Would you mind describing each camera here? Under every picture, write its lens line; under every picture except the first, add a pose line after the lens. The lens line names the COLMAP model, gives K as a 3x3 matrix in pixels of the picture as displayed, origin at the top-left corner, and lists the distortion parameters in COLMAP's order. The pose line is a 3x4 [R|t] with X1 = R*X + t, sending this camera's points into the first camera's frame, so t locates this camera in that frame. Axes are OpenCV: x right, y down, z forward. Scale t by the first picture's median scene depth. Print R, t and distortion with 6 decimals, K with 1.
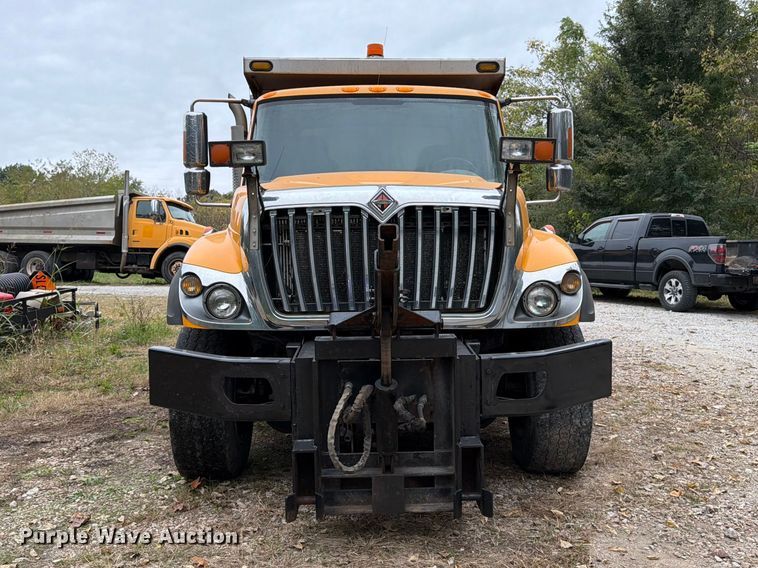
lens RADIAL K [[760.7, 0, 379.1], [0, 760.7, 293.0], [0, 0, 1]] dist [0.133184, -0.254615]
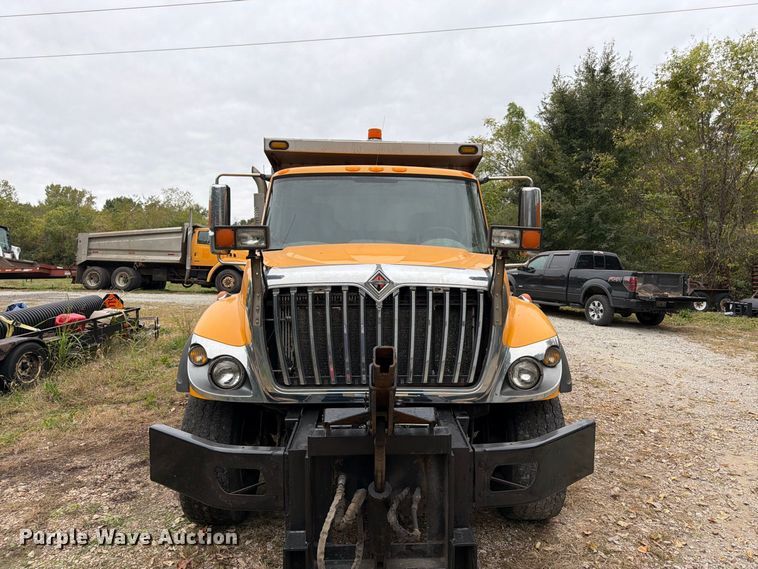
lens RADIAL K [[535.6, 0, 384.4], [0, 535.6, 281.3], [0, 0, 1]] dist [0.049869, -0.053890]
pose [[0.999773, 0.014835, 0.015296, 0.000604], [-0.014580, 0.999755, -0.016633, -0.083742], [-0.015539, 0.016407, 0.999745, 0.193311]]
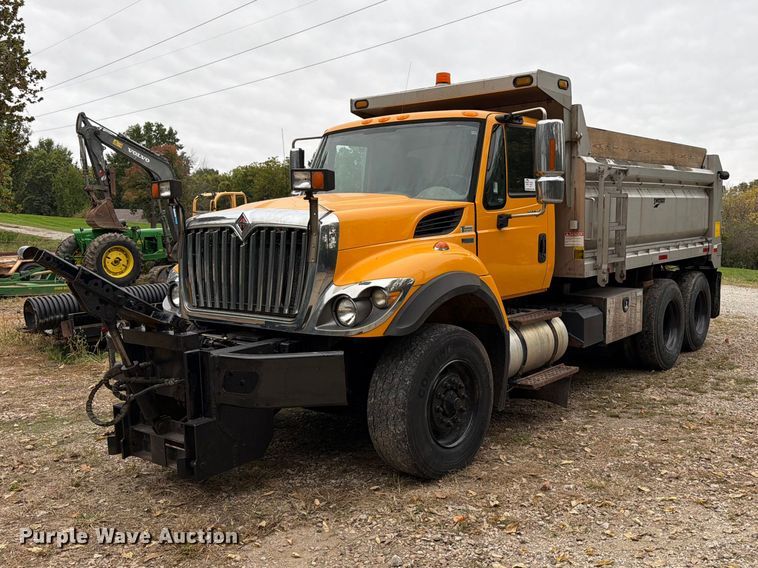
lens RADIAL K [[700.3, 0, 421.1], [0, 700.3, 281.0], [0, 0, 1]] dist [0.118242, -0.180238]
pose [[0.777555, 0.051108, -0.626734, 0.737728], [-0.047836, 0.998611, 0.022085, -0.049947], [0.626992, 0.012808, 0.778920, 0.217392]]
